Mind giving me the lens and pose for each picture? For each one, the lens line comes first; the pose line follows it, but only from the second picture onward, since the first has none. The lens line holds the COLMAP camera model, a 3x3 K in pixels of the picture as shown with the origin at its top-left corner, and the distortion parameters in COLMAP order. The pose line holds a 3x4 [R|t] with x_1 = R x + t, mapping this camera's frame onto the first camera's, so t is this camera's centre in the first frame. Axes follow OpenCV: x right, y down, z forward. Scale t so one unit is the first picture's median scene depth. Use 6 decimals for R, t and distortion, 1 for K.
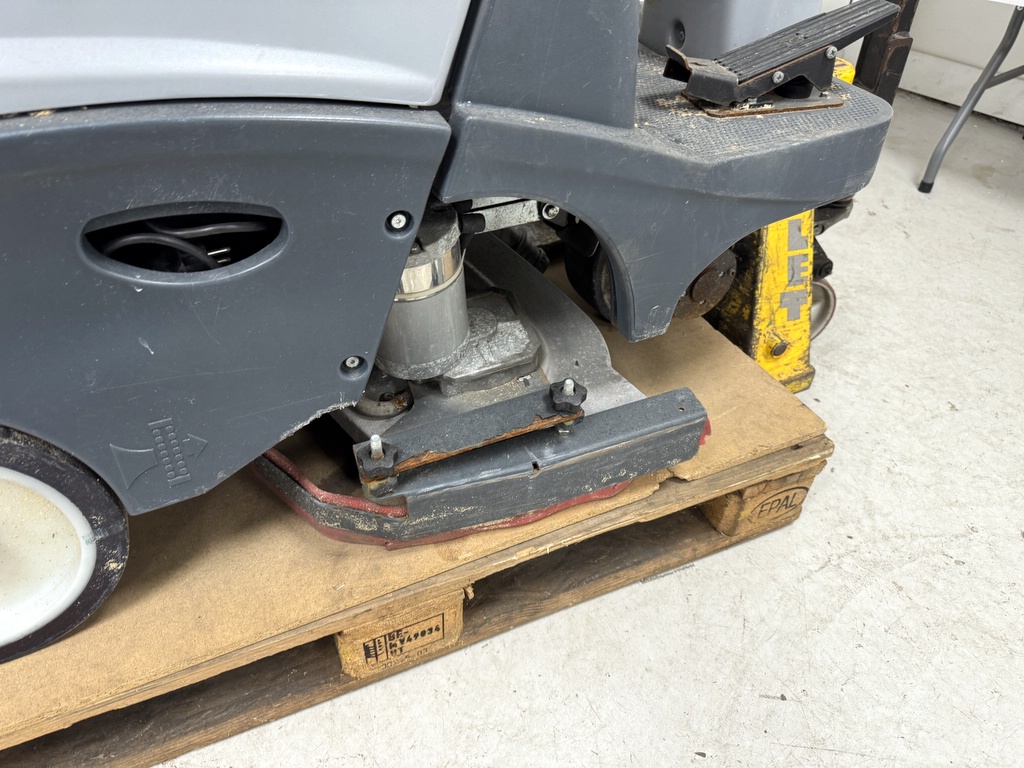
lens RADIAL K [[735.4, 0, 512.0], [0, 735.4, 384.0], [0, 0, 1]] dist [0.135882, -0.225148]
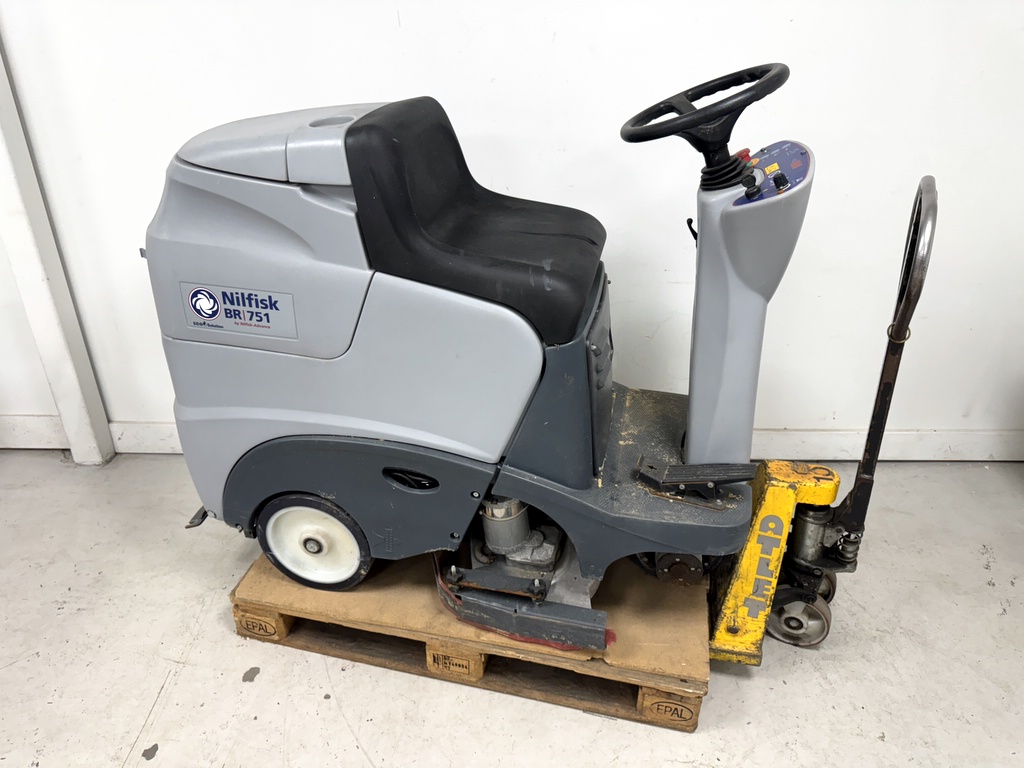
lens RADIAL K [[705.0, 0, 500.1], [0, 705.0, 382.6], [0, 0, 1]] dist [0.003580, -0.019183]
pose [[0.799182, 0.276400, -0.533770, 0.861510], [-0.382950, 0.918588, -0.097699, -0.271235], [0.463311, 0.282487, 0.839967, -0.915312]]
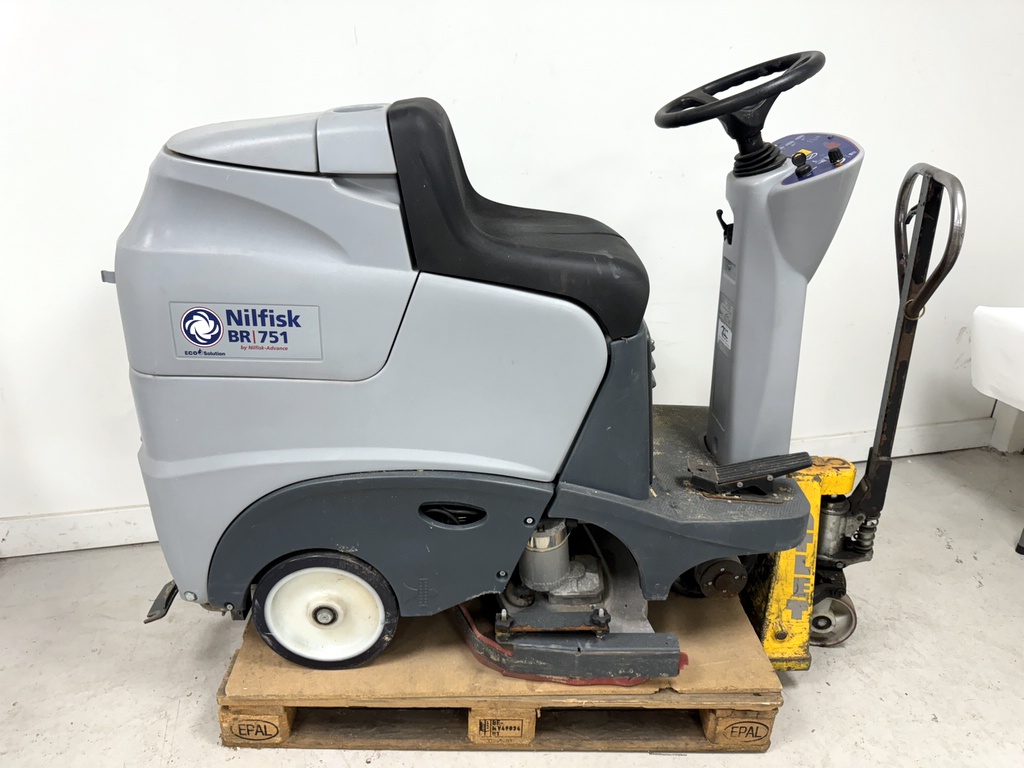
lens RADIAL K [[715.6, 0, 512.0], [0, 715.6, 384.0], [0, 0, 1]] dist [-0.012720, -0.002122]
pose [[0.920417, 0.147042, -0.362231, 0.420638], [-0.252641, 0.930818, -0.264103, -0.000265], [0.298337, 0.334599, 0.893889, -0.927762]]
